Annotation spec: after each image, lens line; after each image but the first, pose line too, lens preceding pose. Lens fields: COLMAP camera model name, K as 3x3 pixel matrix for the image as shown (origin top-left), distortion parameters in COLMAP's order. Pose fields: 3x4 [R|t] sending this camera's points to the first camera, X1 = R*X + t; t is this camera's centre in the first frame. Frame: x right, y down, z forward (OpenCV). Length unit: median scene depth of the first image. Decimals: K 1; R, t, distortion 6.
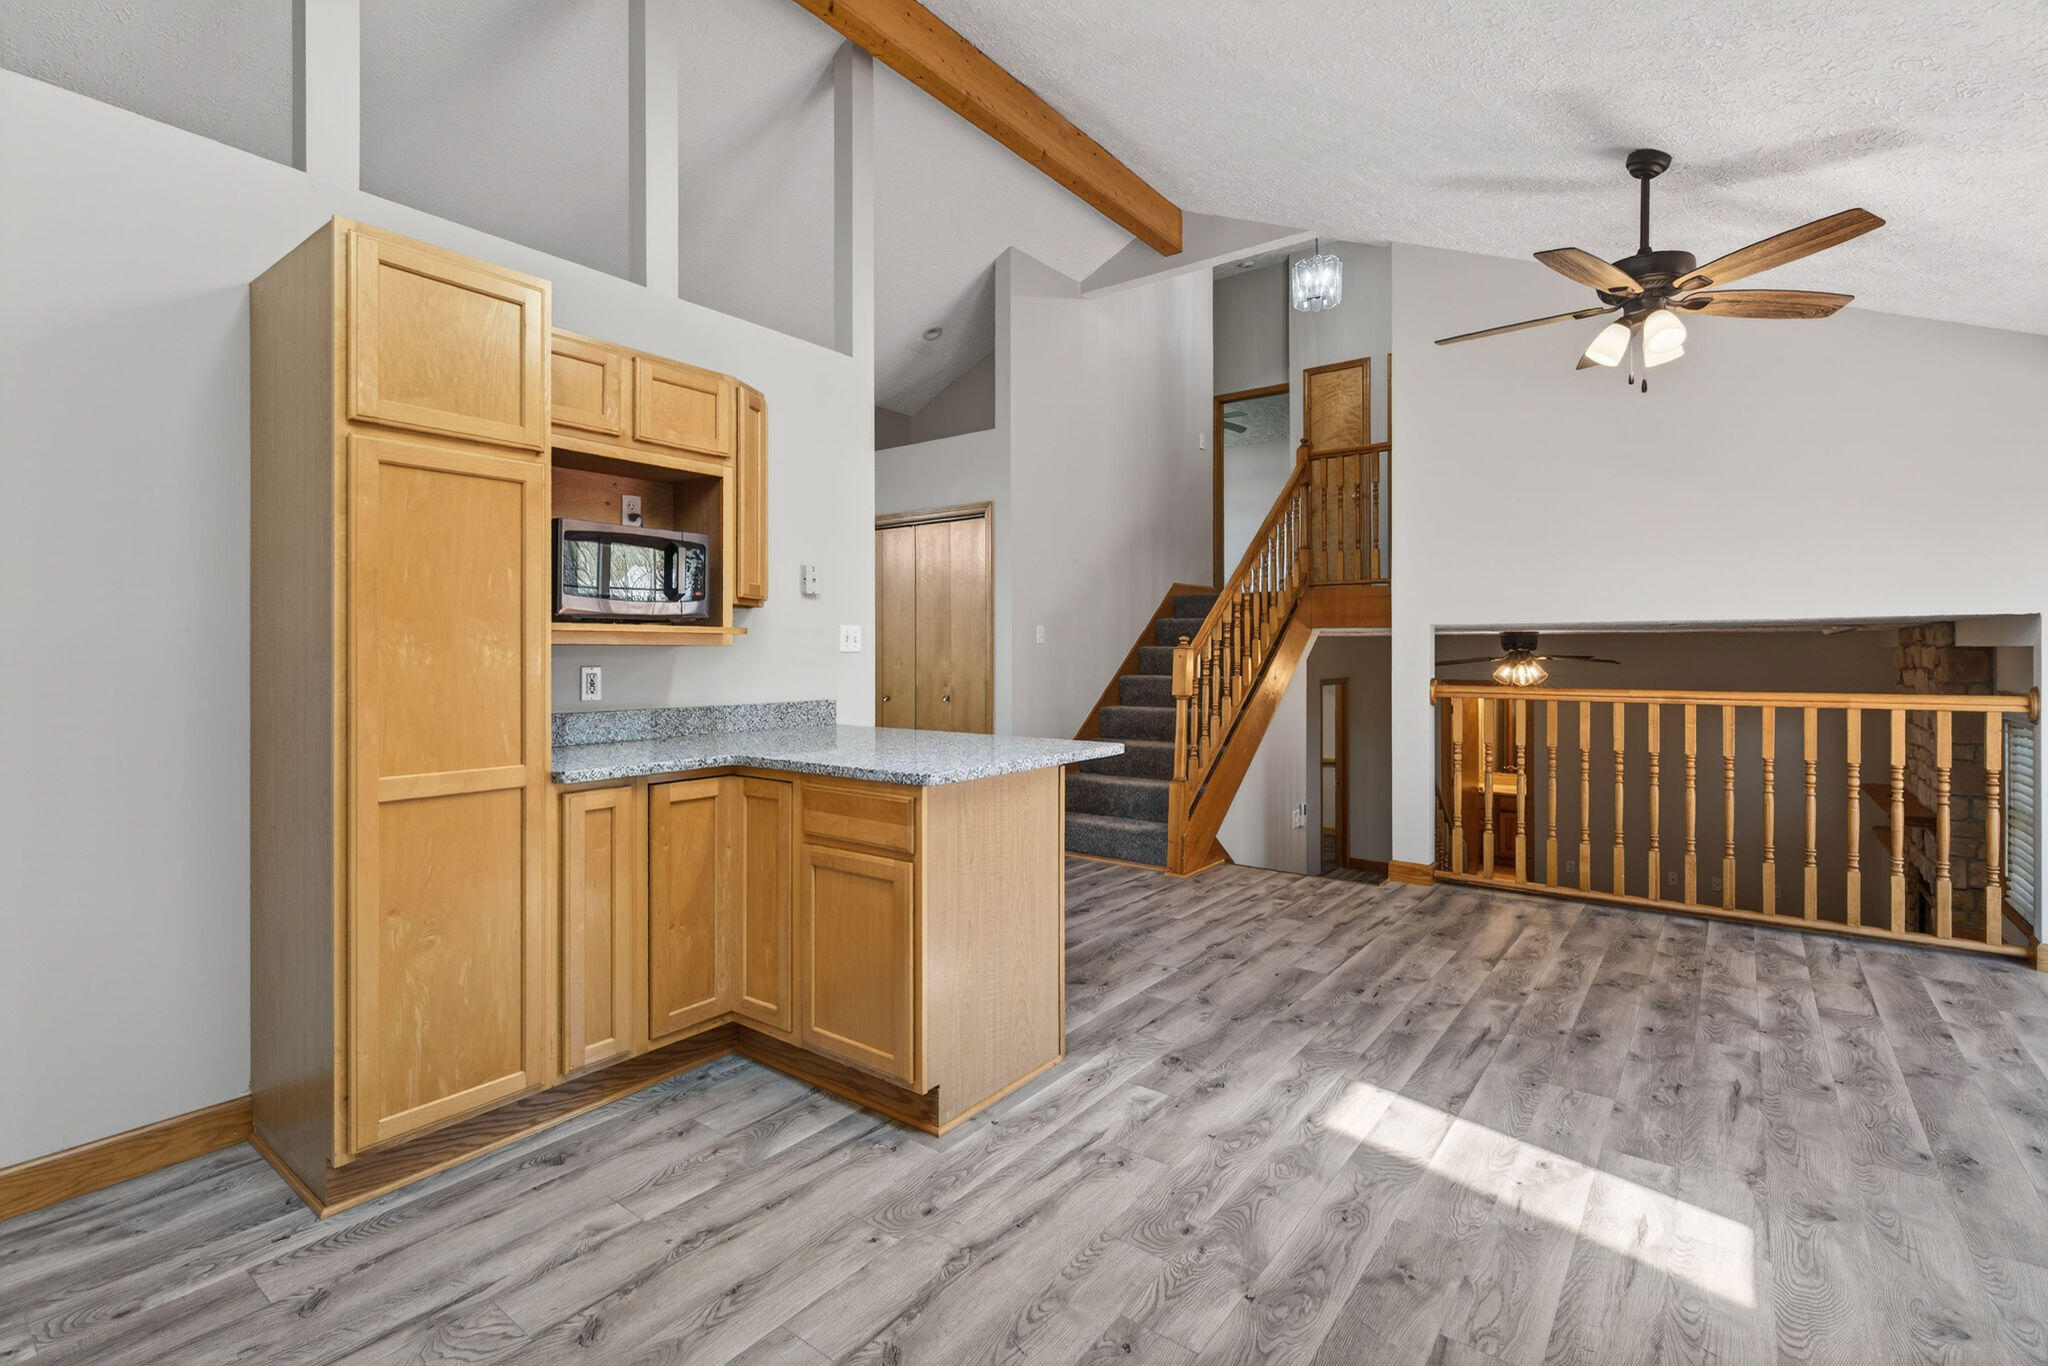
lens RADIAL K [[928.2, 0, 1009.9], [0, 928.2, 654.5], [0, 0, 1]] dist [-0.000805, 0.000561]
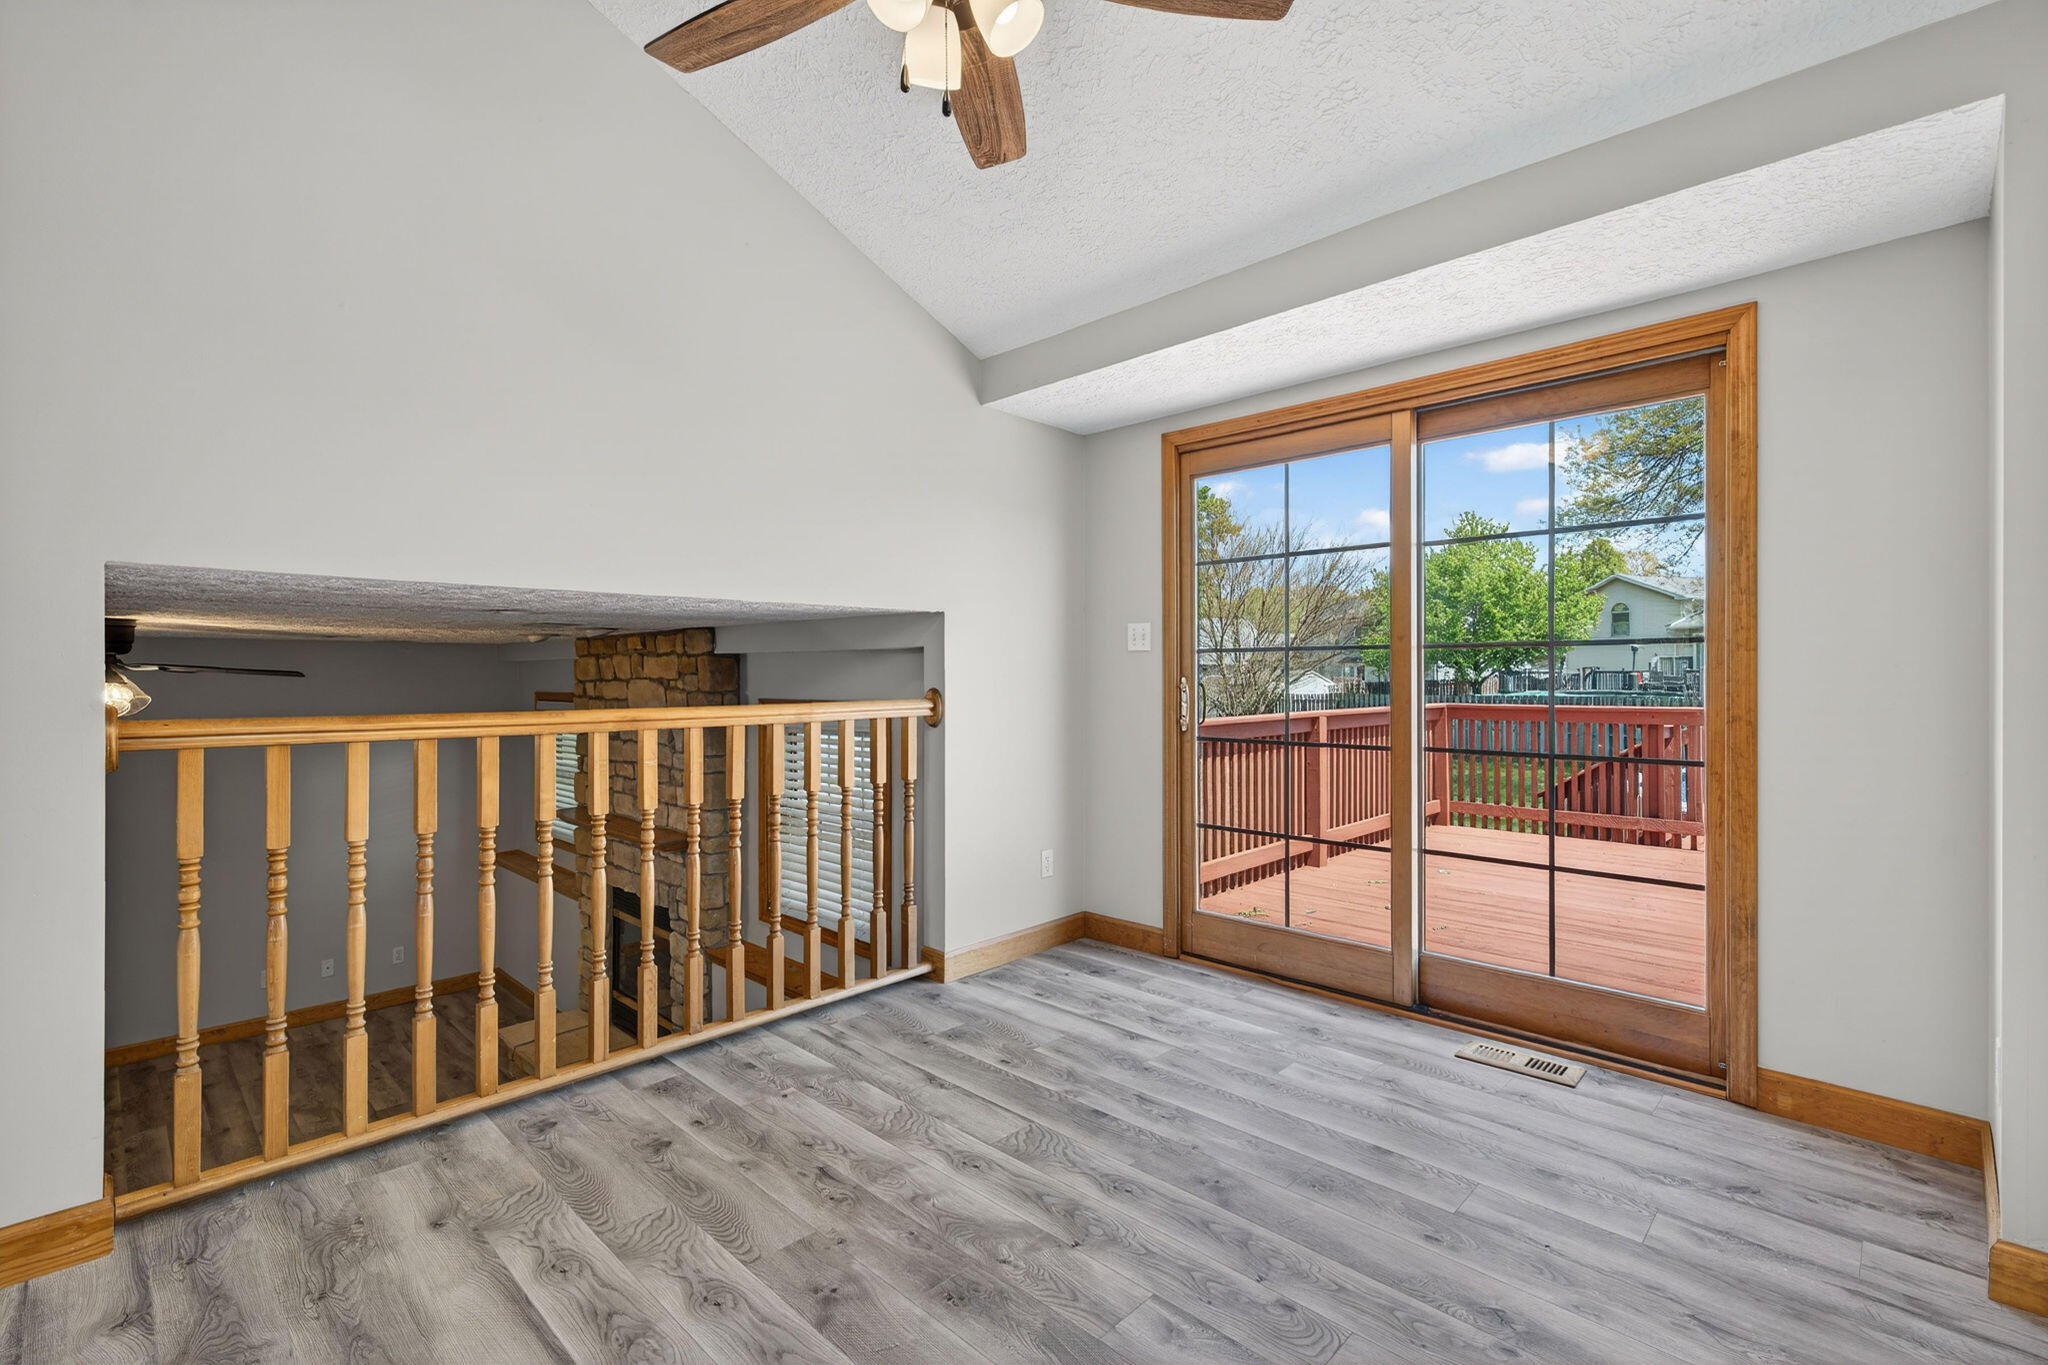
lens RADIAL K [[915.3, 0, 1024.0], [0, 915.3, 682.5], [0, 0, 1]] dist [-0.000783, 0.000934]
pose [[0.108105, -0.002494, 0.994136, 0.199266], [0.003823, 0.999991, 0.002093, 0.031444], [-0.994132, 0.003574, 0.108114, 0.934982]]
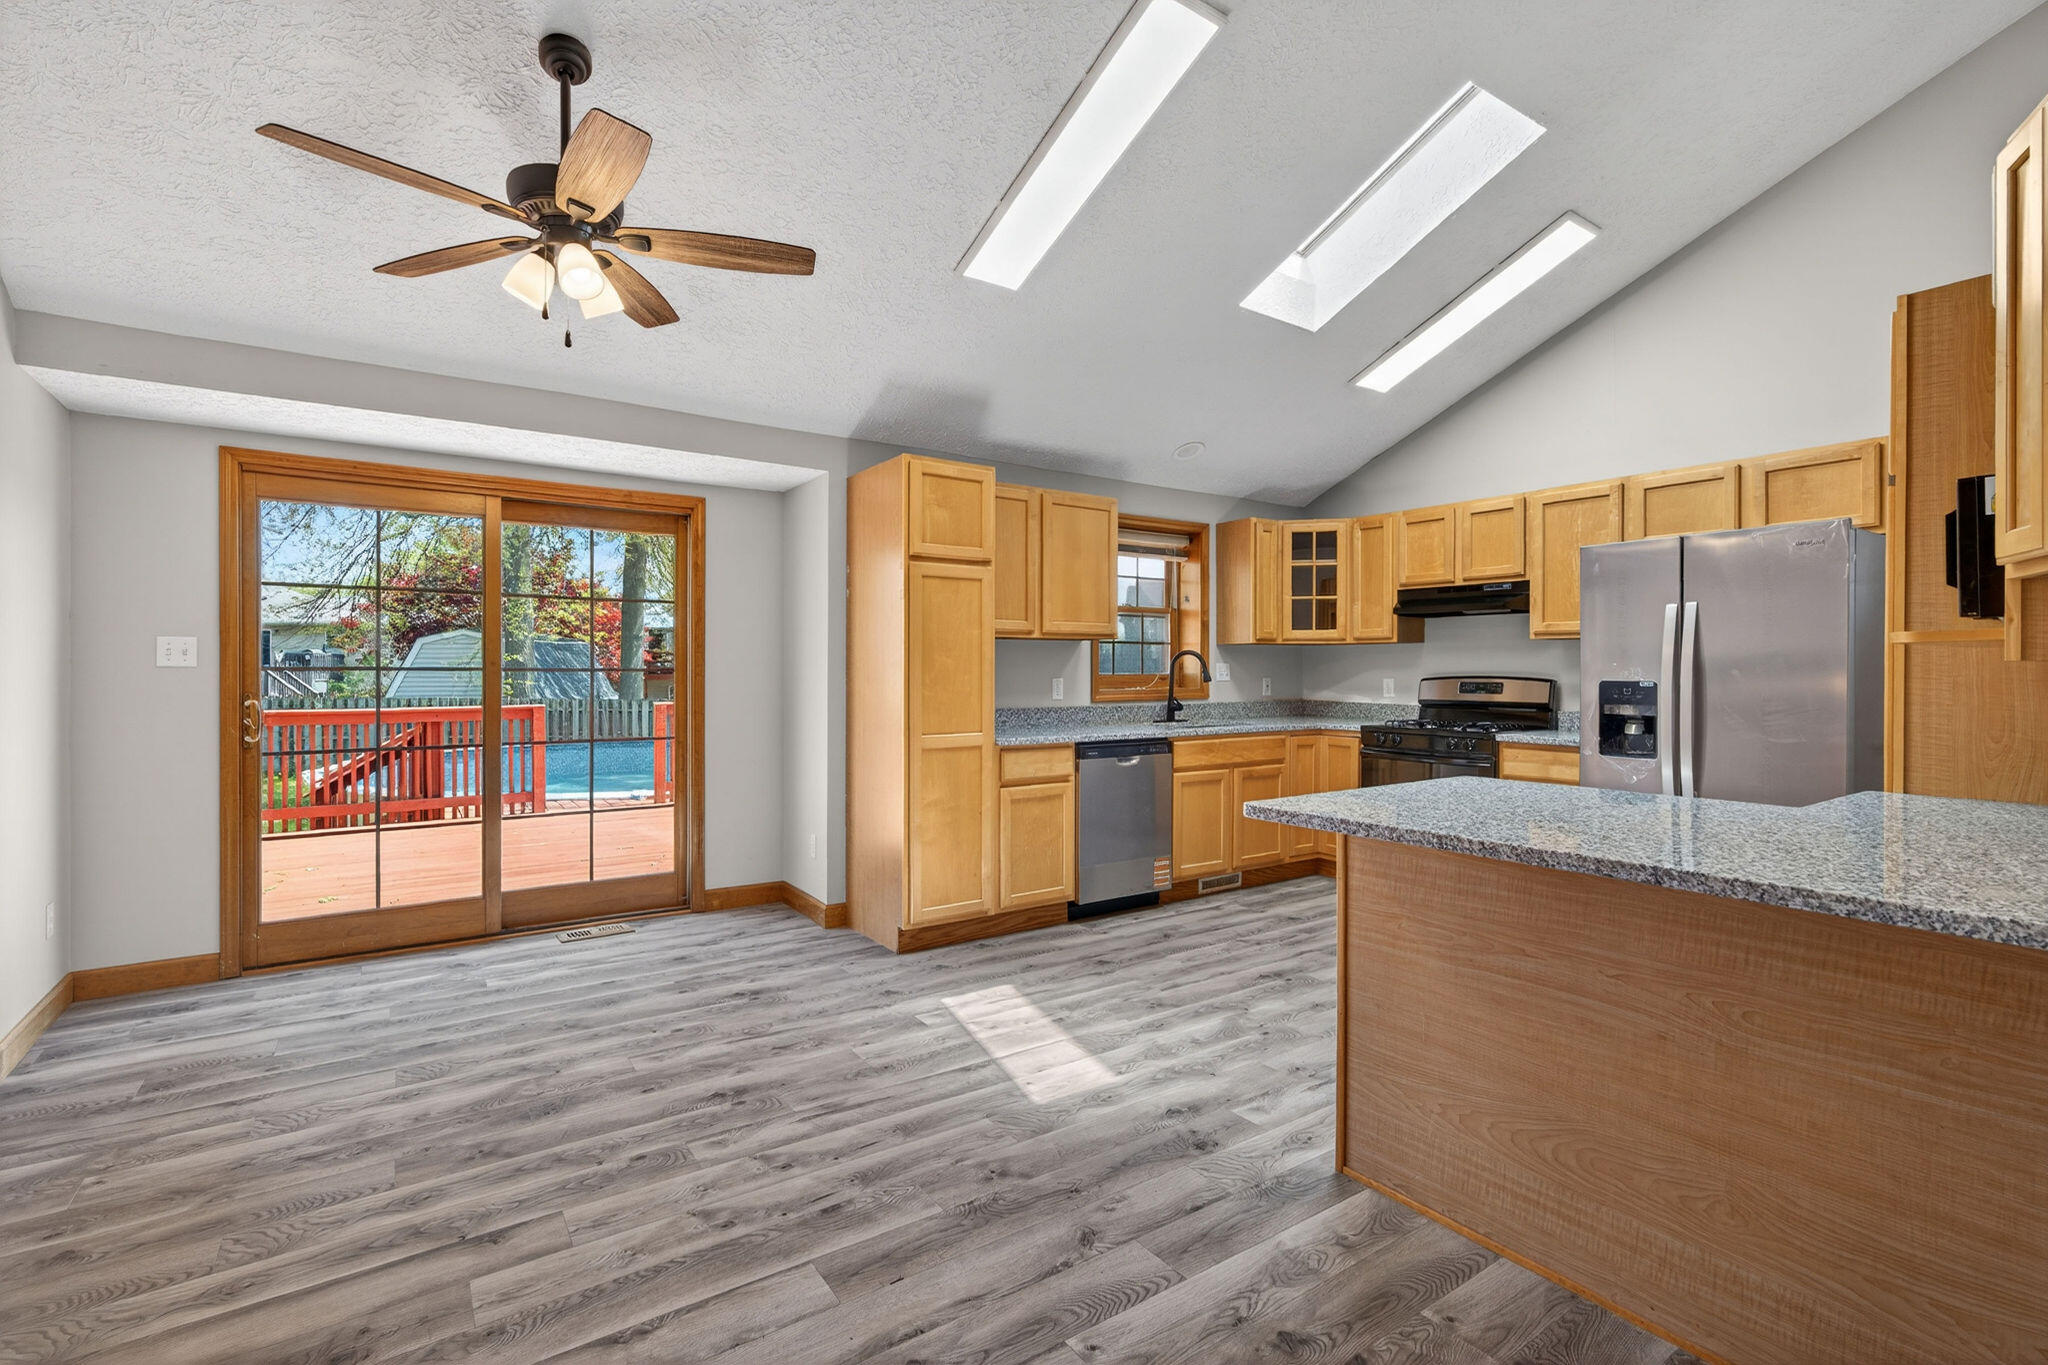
lens RADIAL K [[930.3, 0, 1036.0], [0, 930.3, 673.0], [0, 0, 1]] dist [0.000390, 0.000203]
pose [[-0.957601, -0.001009, 0.288096, 0.070042], [-0.000157, 0.999996, 0.002979, -0.001985], [-0.288098, 0.002808, -0.957597, 1.708306]]
